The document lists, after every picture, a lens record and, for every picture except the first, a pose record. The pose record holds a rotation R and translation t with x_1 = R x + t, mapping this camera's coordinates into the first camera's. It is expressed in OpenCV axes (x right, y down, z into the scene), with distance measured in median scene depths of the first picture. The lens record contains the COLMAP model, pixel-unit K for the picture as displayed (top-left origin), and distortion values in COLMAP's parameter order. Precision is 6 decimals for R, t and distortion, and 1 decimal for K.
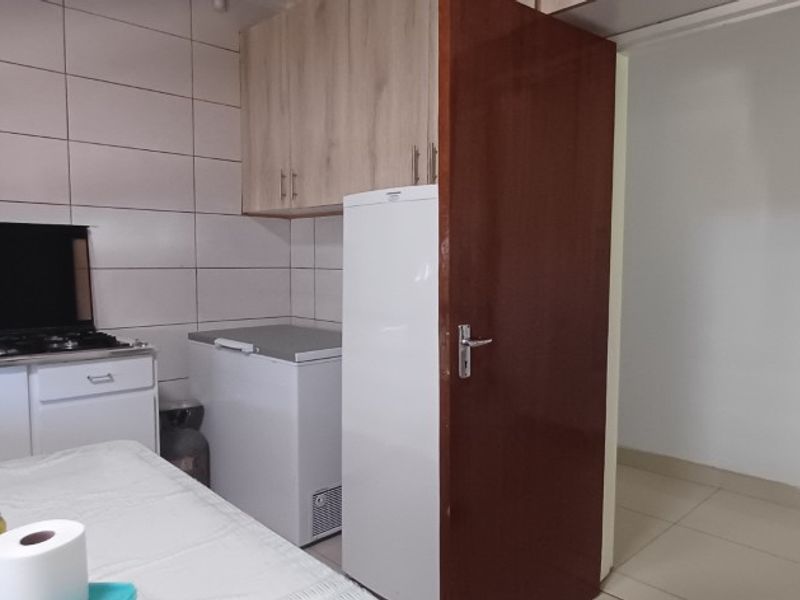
lens RADIAL K [[592.1, 0, 419.6], [0, 592.1, 309.8], [0, 0, 1]] dist [-0.001556, 0.008347]
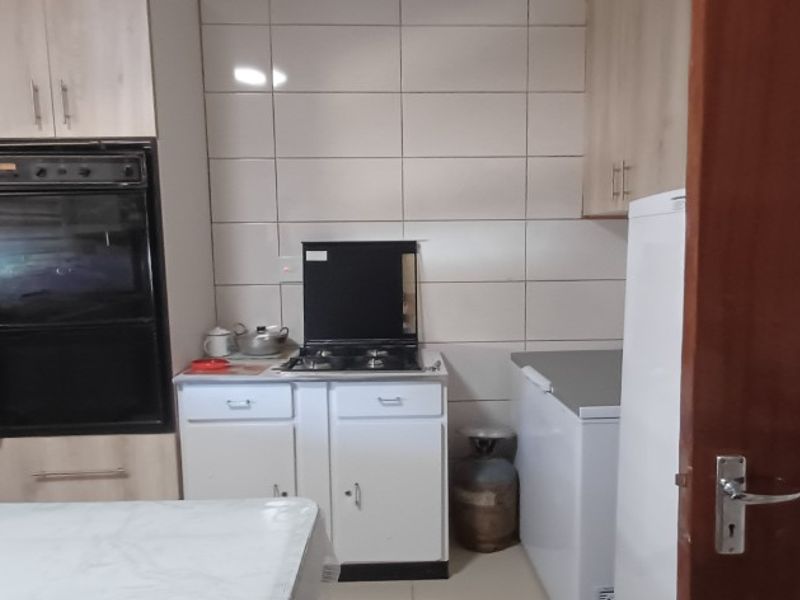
lens RADIAL K [[592.1, 0, 419.6], [0, 592.1, 309.8], [0, 0, 1]] dist [-0.001556, 0.008347]
pose [[0.743497, 0.057737, -0.666242, 0.125674], [-0.039980, 0.998322, 0.041899, -0.068110], [0.667543, -0.004516, 0.744558, 0.256891]]
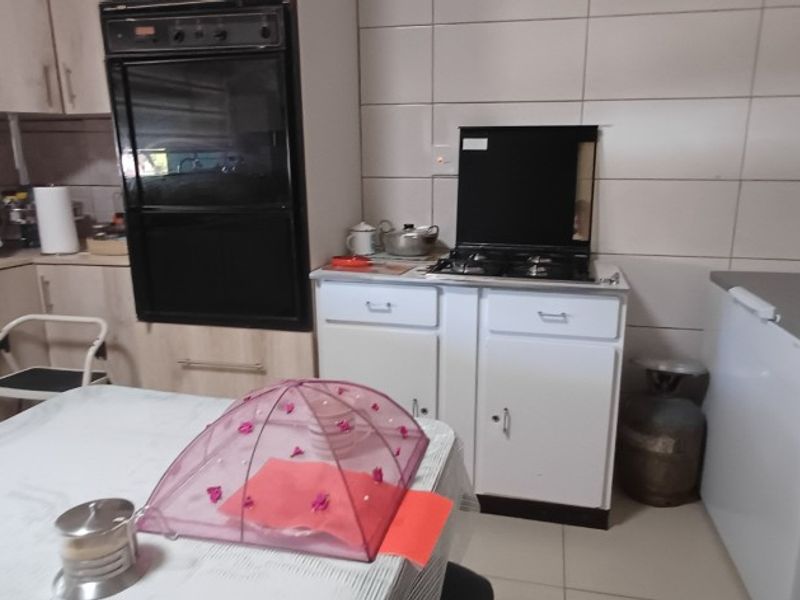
lens RADIAL K [[592.1, 0, 419.6], [0, 592.1, 309.8], [0, 0, 1]] dist [-0.001556, 0.008347]
pose [[0.538631, 0.191291, -0.820539, 0.025008], [-0.068164, 0.980587, 0.183857, -0.026338], [0.839780, -0.043100, 0.541214, 0.348728]]
